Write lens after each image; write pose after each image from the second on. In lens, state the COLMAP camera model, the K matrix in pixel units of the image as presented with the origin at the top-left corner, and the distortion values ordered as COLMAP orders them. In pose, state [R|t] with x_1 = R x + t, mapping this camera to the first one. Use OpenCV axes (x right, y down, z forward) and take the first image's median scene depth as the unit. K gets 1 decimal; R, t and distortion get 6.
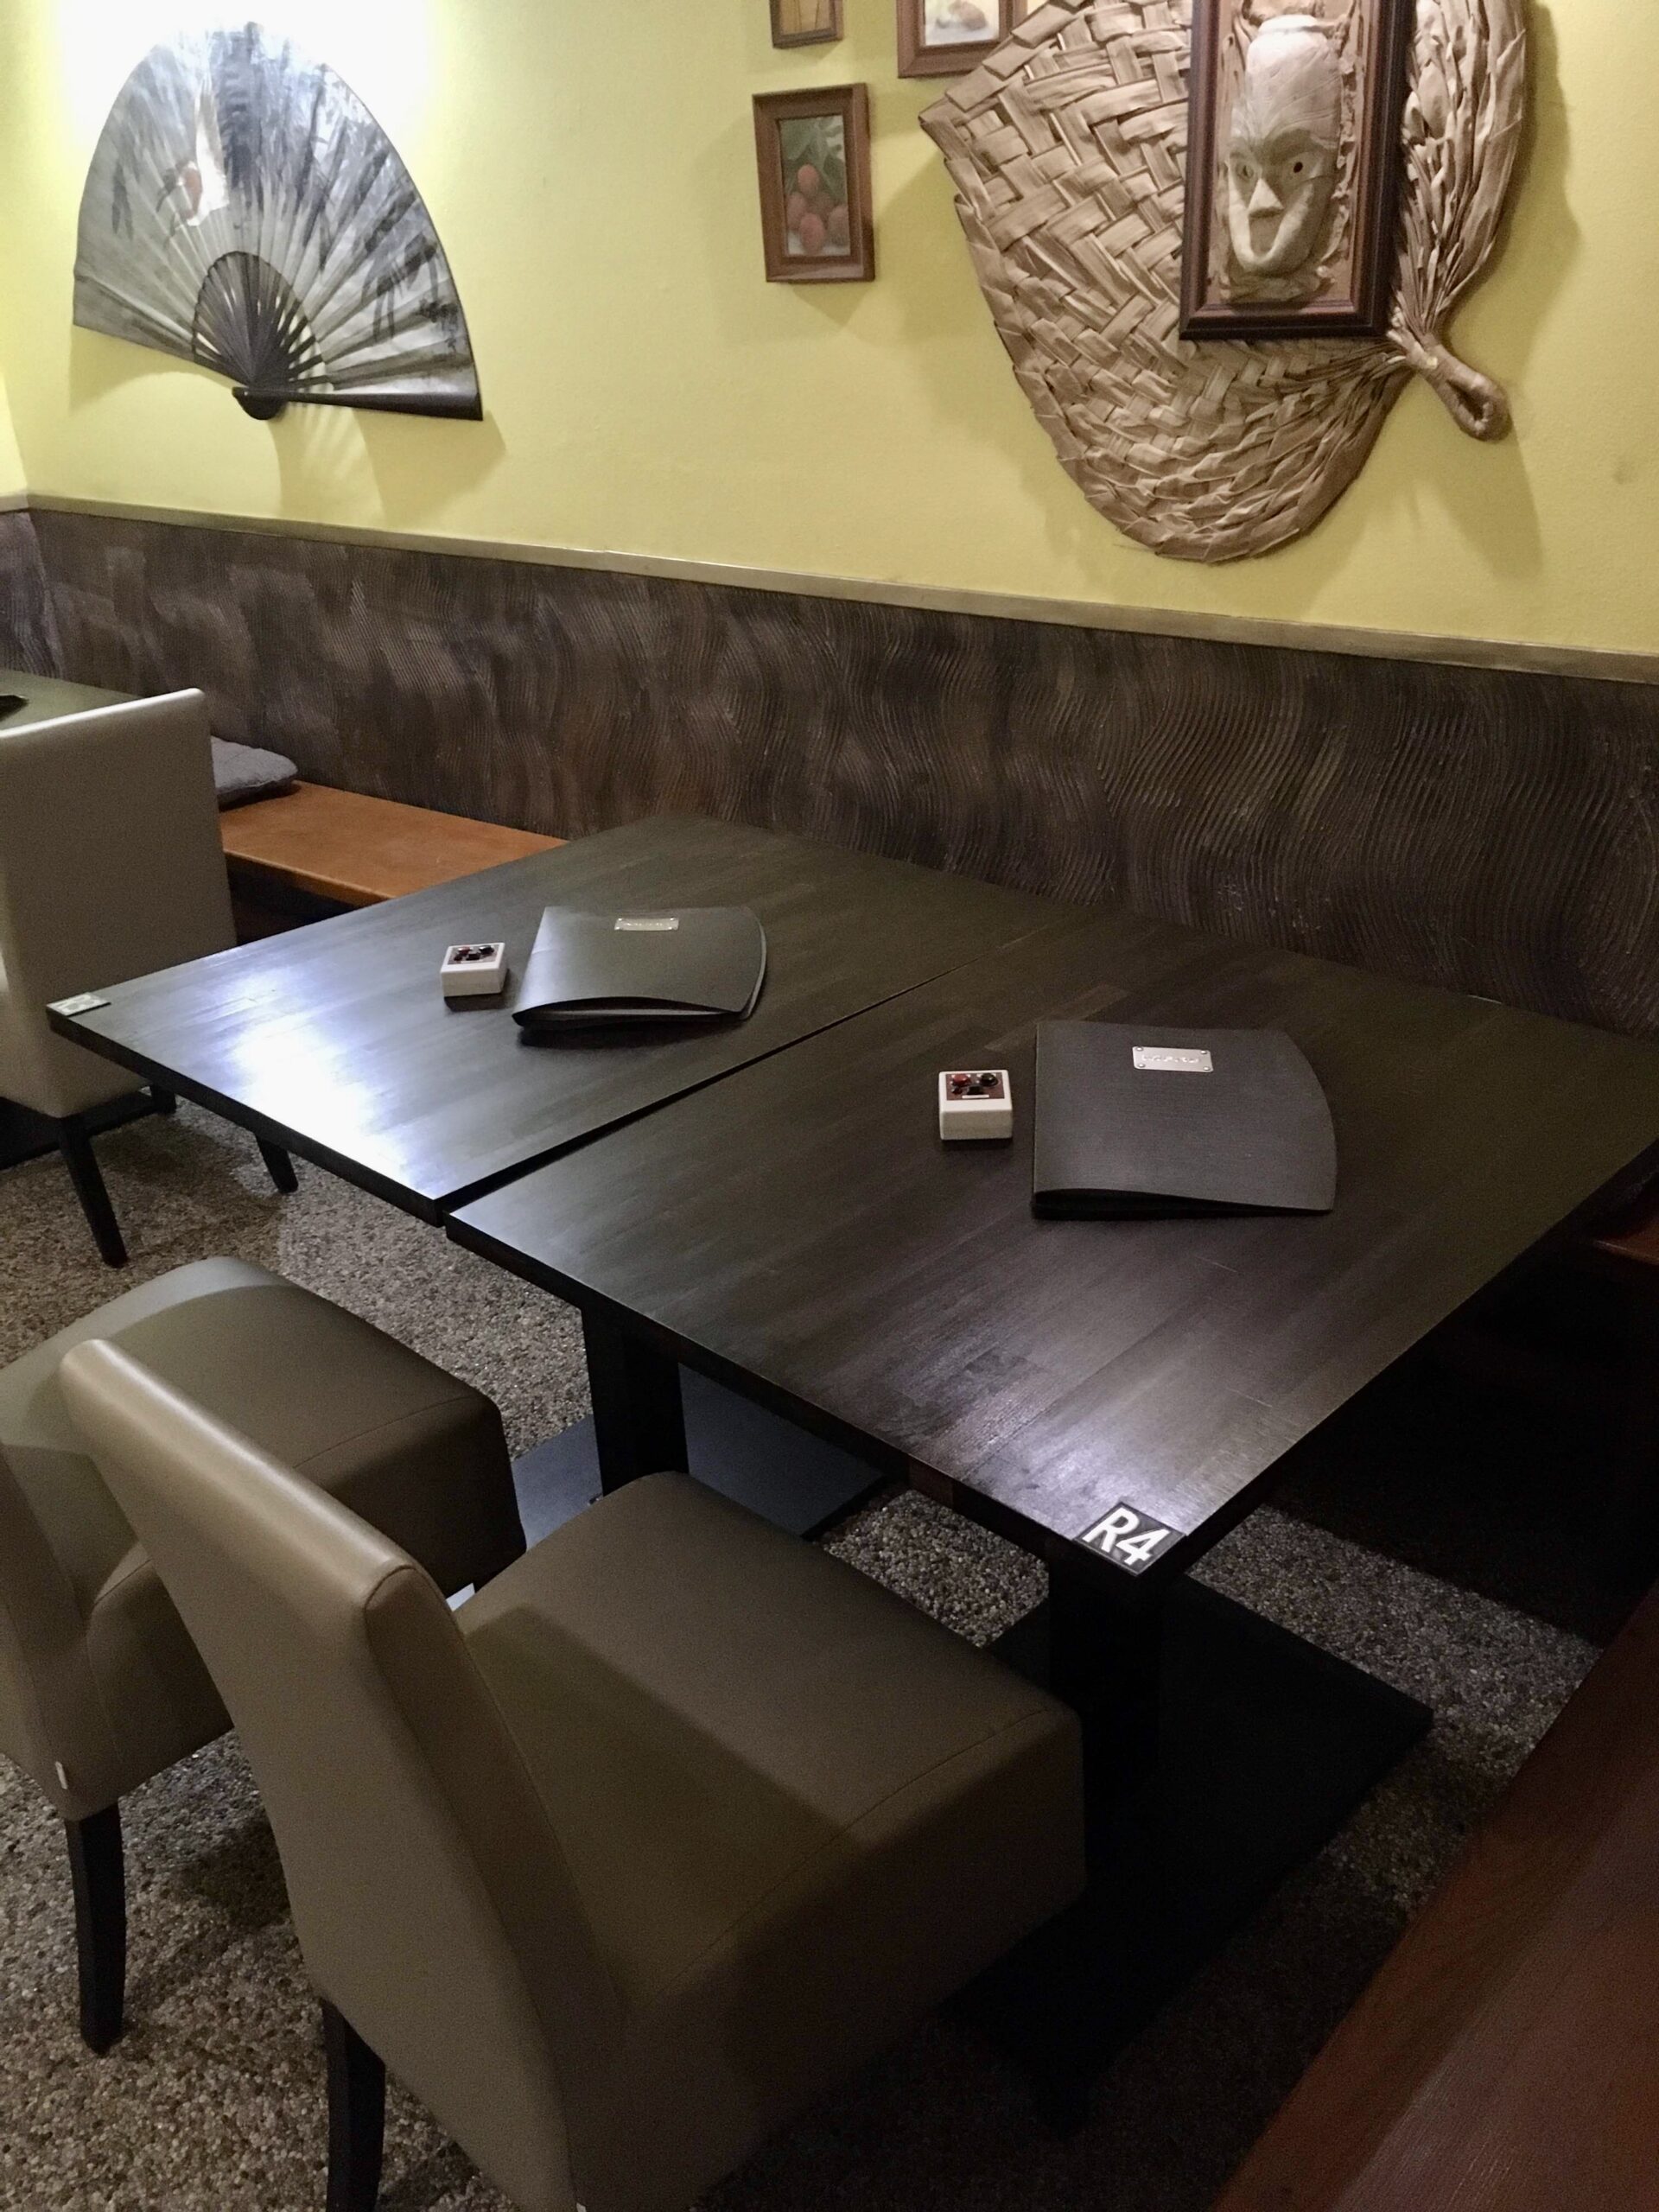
lens RADIAL K [[1852.8, 0, 835.1], [0, 1852.8, 1115.6], [0, 0, 1]] dist [0.009245, -0.010847]
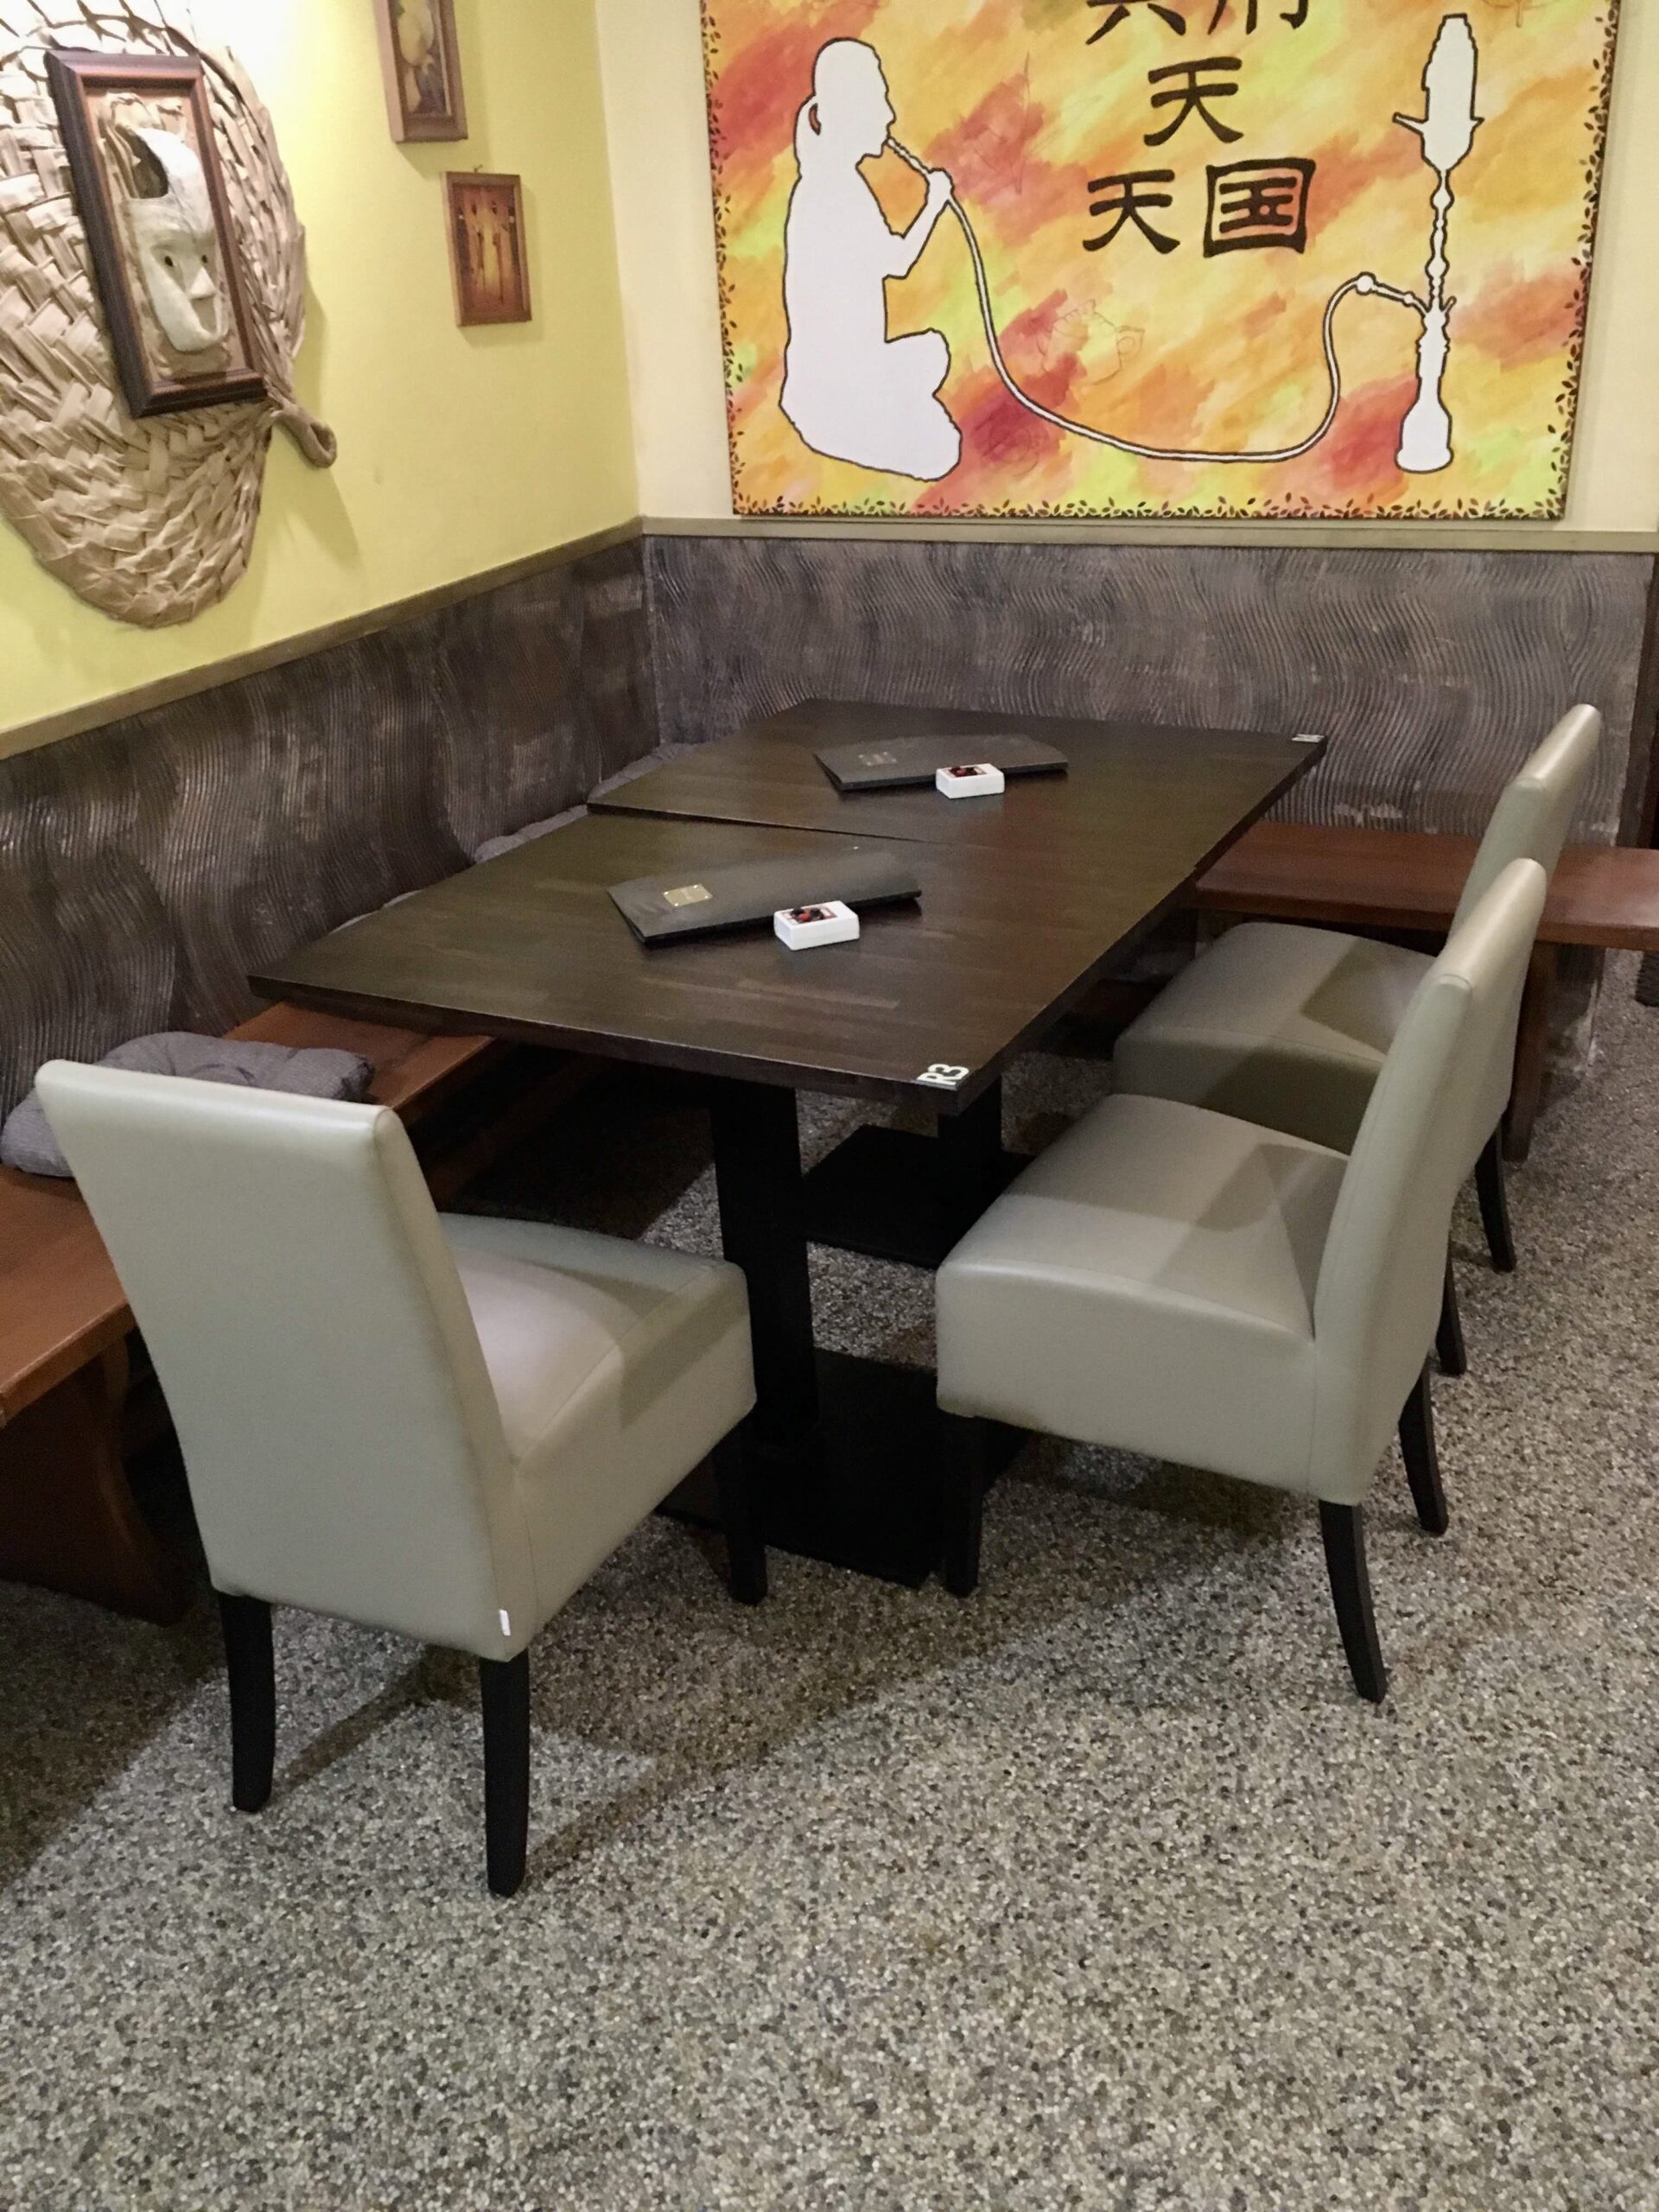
lens RADIAL K [[1852.8, 0, 834.3], [0, 1852.8, 1097.6], [0, 0, 1]] dist [0.009245, -0.010847]
pose [[-0.289042, -0.347078, 0.892184, -0.985548], [0.474655, 0.757384, 0.448412, -0.403927], [-0.831359, 0.553089, -0.054173, 0.926473]]
